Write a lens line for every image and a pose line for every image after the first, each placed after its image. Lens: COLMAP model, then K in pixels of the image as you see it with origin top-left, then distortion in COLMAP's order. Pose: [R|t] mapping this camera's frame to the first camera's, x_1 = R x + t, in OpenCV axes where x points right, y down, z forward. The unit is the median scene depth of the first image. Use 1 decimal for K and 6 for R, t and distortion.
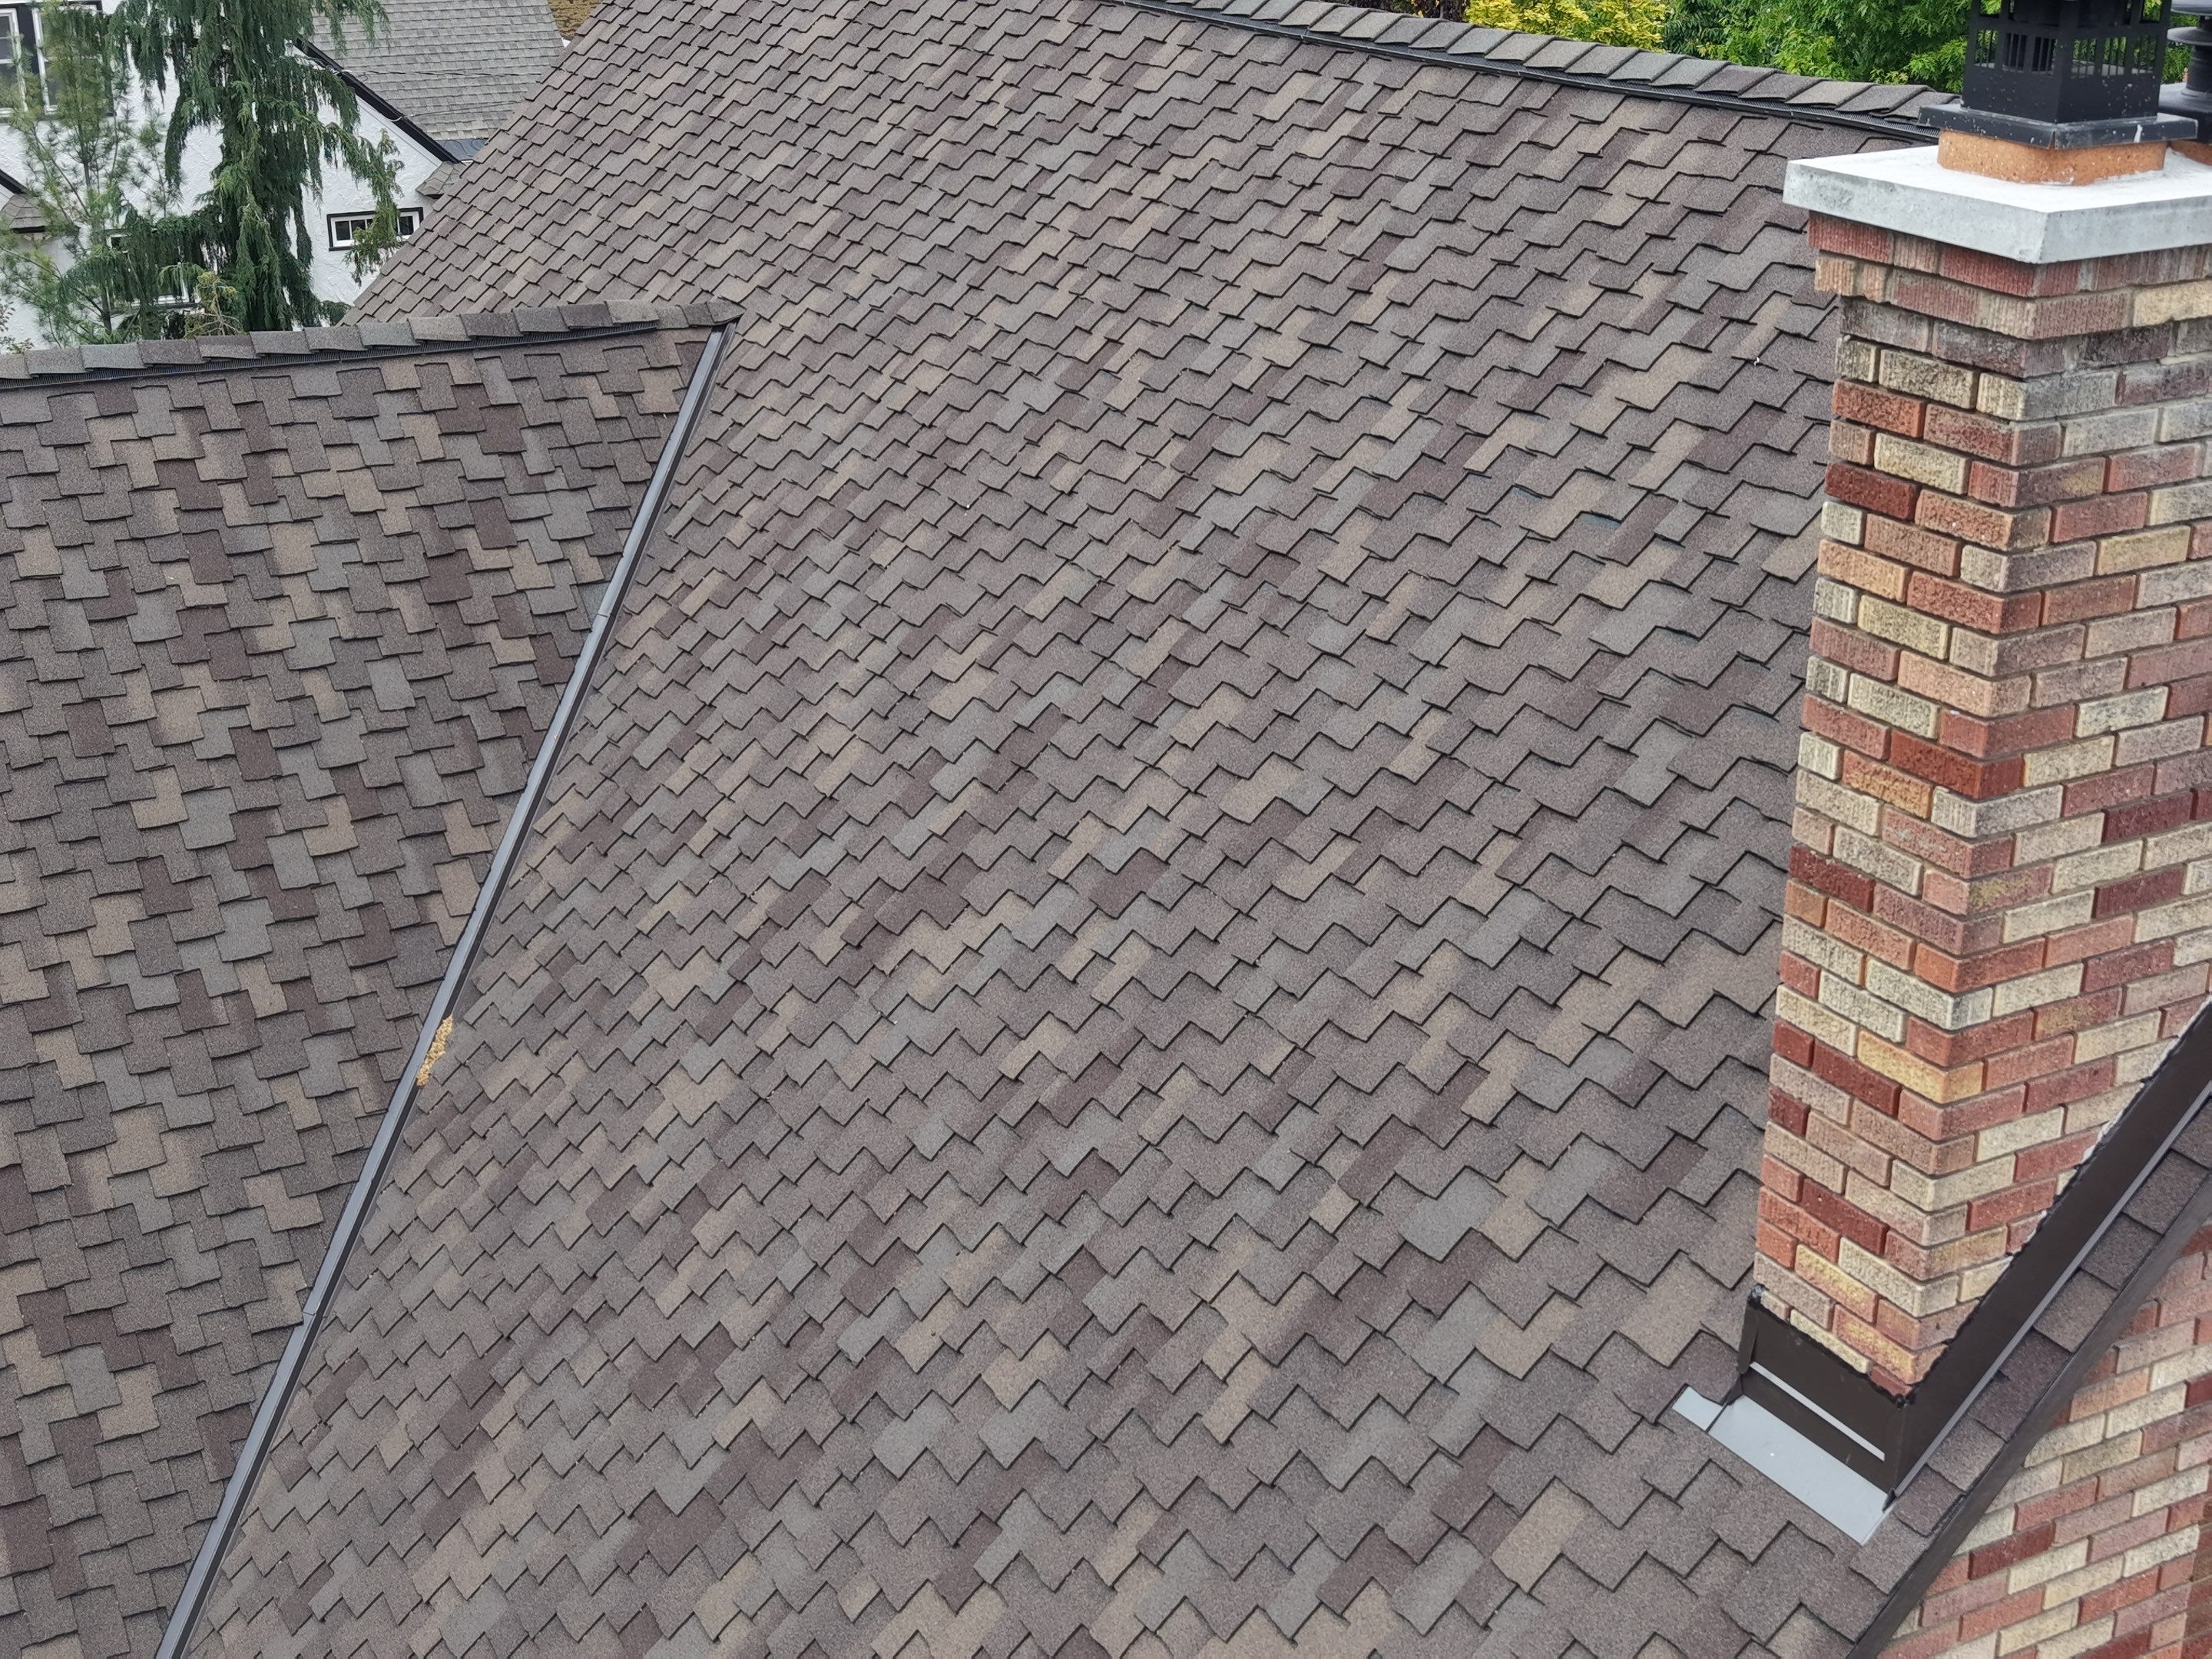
lens RADIAL K [[2930.4, 0, 1106.0], [0, 2930.4, 829.5], [0, 0, 1]] dist [0.225578, -0.798322]
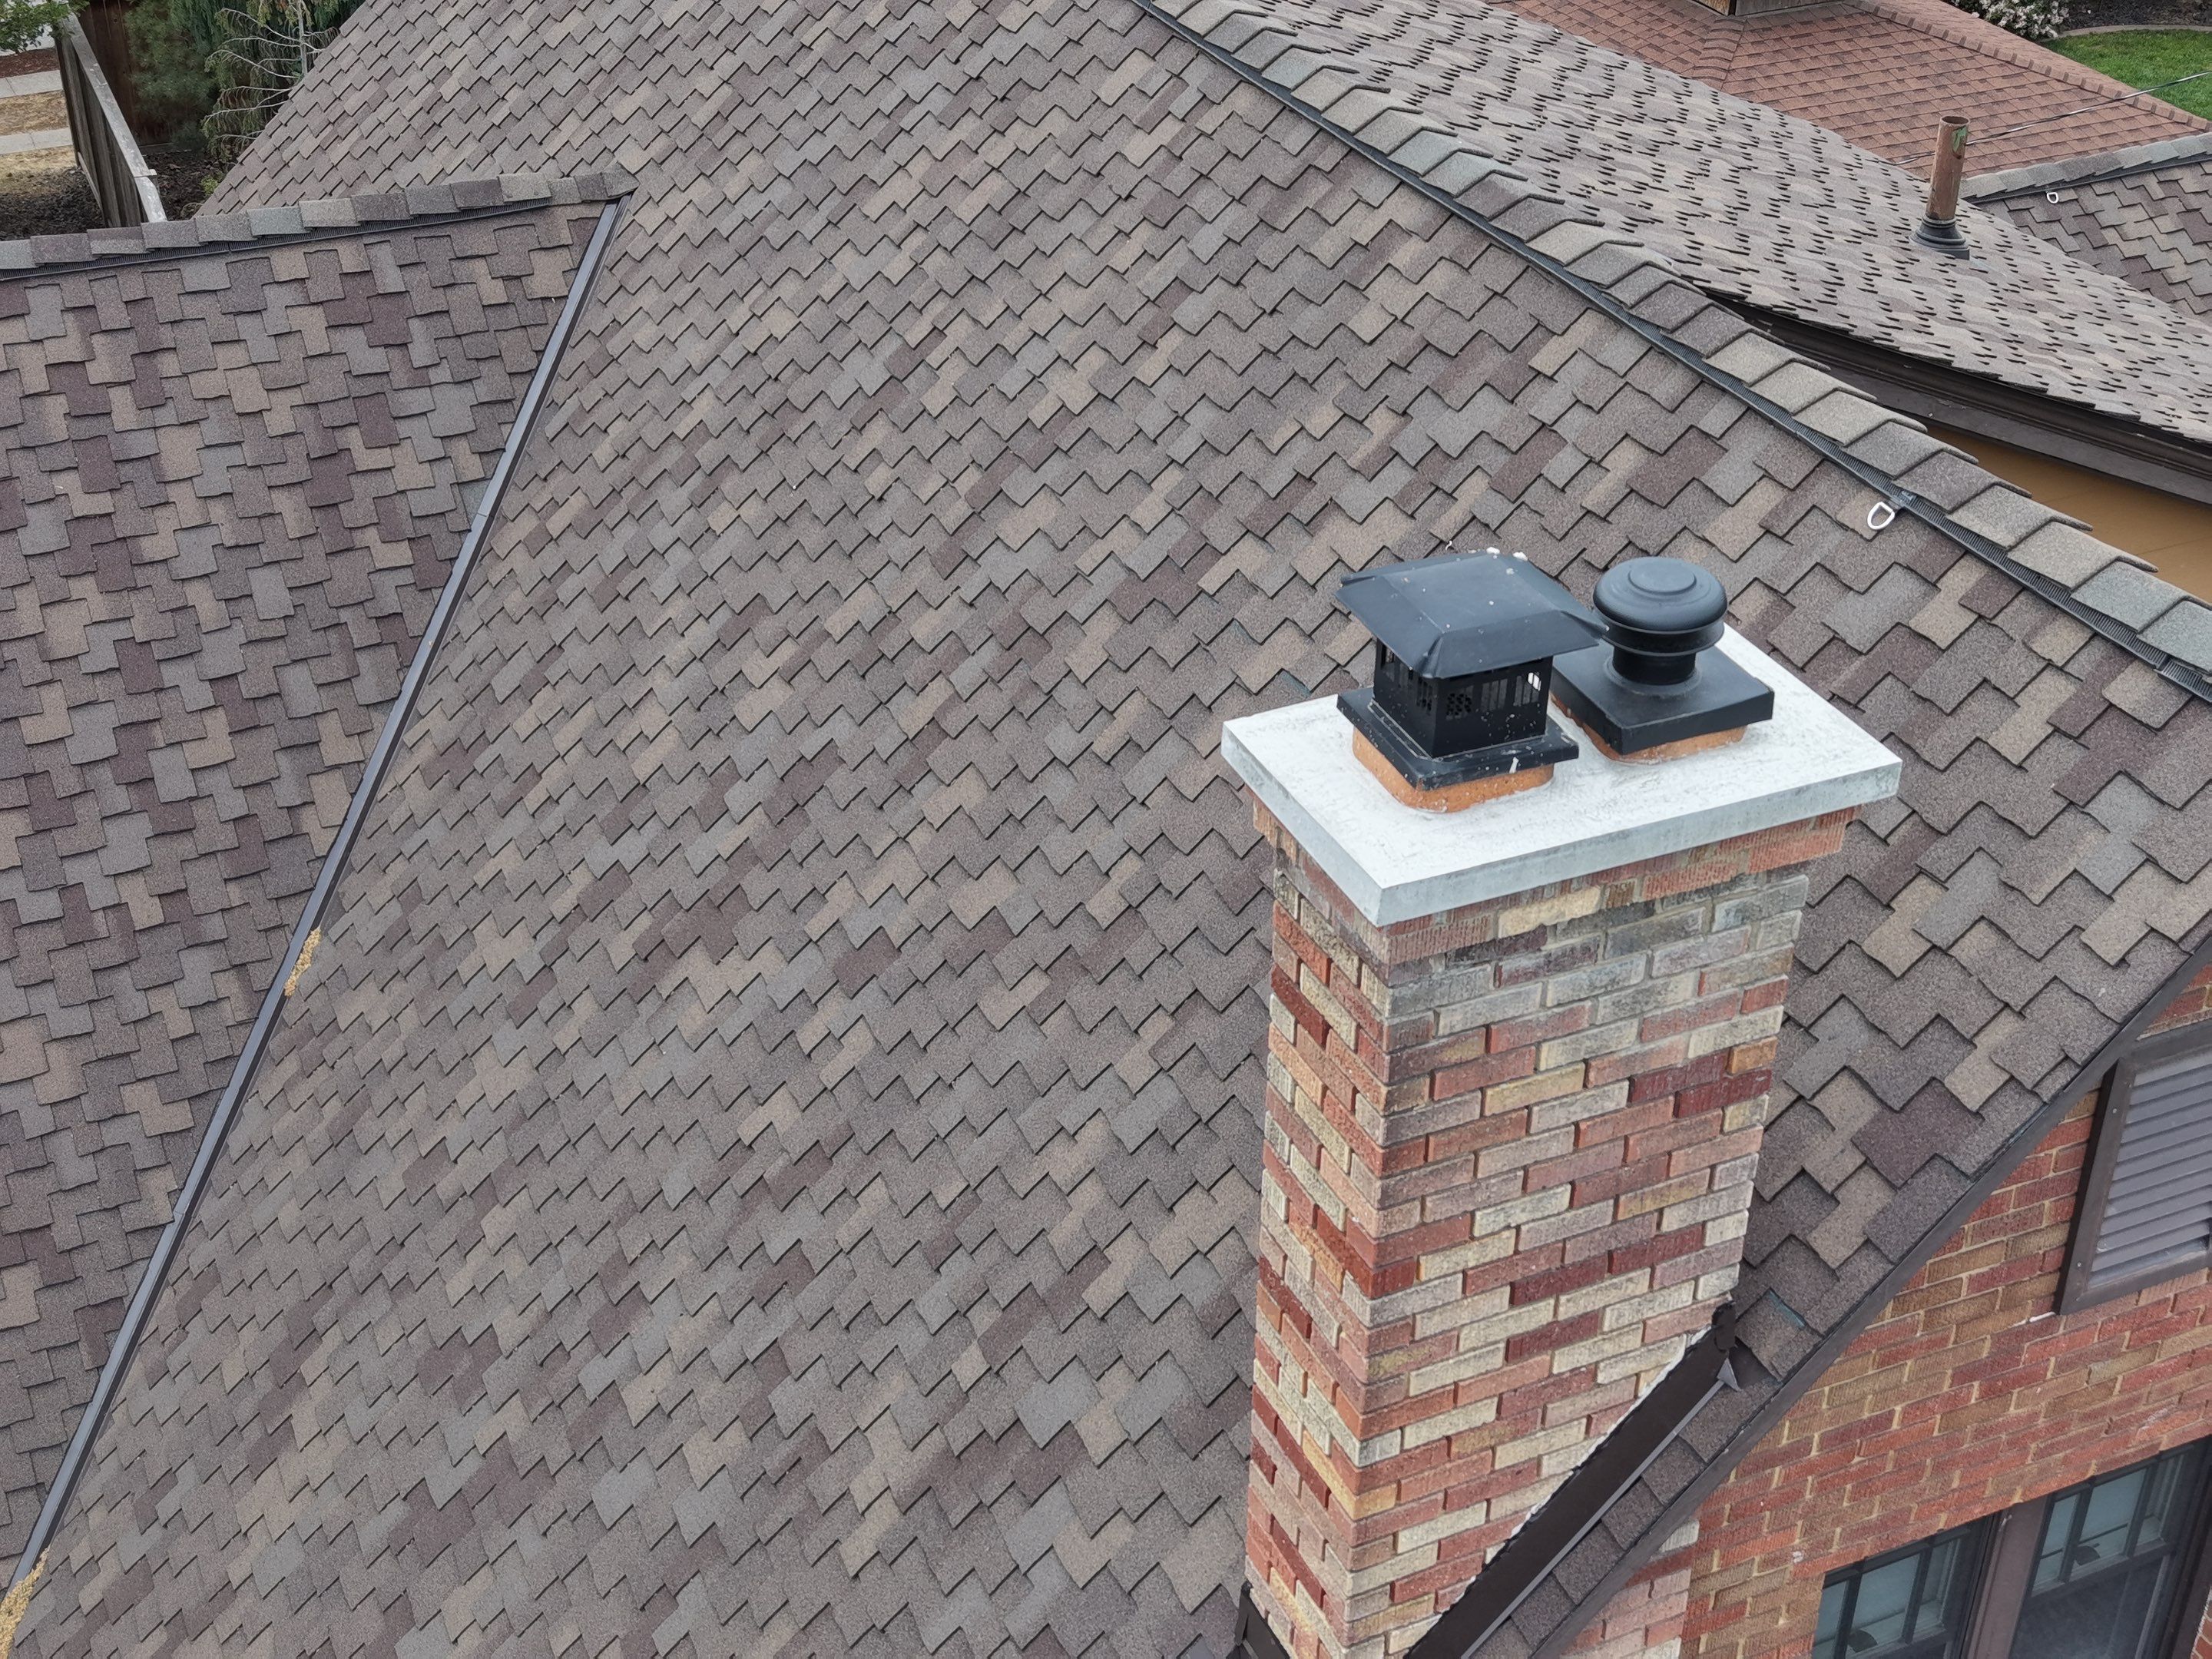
lens RADIAL K [[2930.4, 0, 1106.0], [0, 2930.4, 829.5], [0, 0, 1]] dist [0.225578, -0.798322]
pose [[0.997032, 0.048067, -0.060147, 0.137431], [-0.035034, 0.978858, 0.201519, -0.216765], [0.068562, -0.198813, 0.977636, -0.024483]]
